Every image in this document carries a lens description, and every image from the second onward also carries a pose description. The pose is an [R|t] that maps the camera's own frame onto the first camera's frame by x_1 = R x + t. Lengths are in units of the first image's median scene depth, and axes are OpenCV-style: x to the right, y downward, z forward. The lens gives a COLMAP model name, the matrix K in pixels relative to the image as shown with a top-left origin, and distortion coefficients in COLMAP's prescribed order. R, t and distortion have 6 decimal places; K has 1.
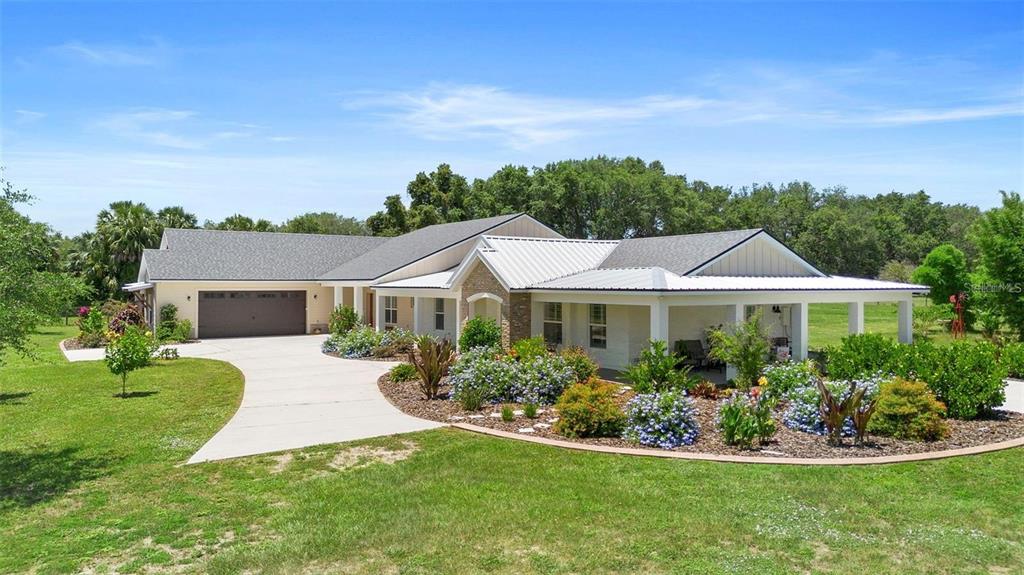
lens RADIAL K [[720.1, 0, 512.0], [0, 720.1, 287.5], [0, 0, 1]] dist [0.076018, -0.092387]
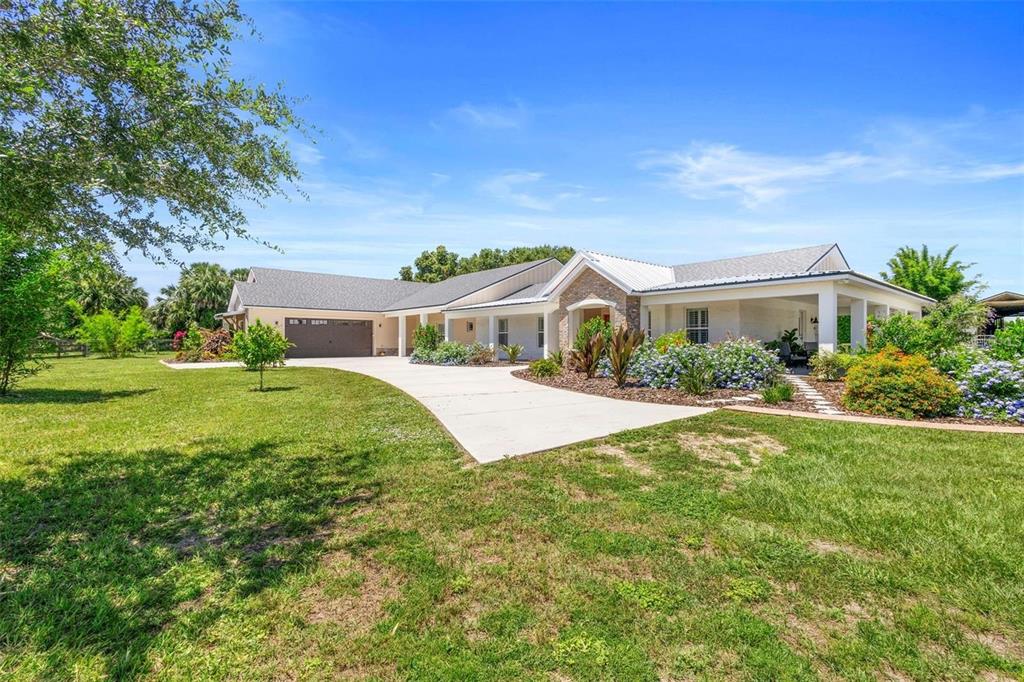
lens RADIAL K [[464.9, 0, 514.2], [0, 464.9, 350.1], [0, 0, 1]] dist [0.000866, -0.000026]
pose [[0.992390, -0.002625, 0.123105, -0.089589], [0.001165, 0.999928, 0.011931, 0.027985], [-0.123128, -0.011696, 0.992322, 0.121490]]
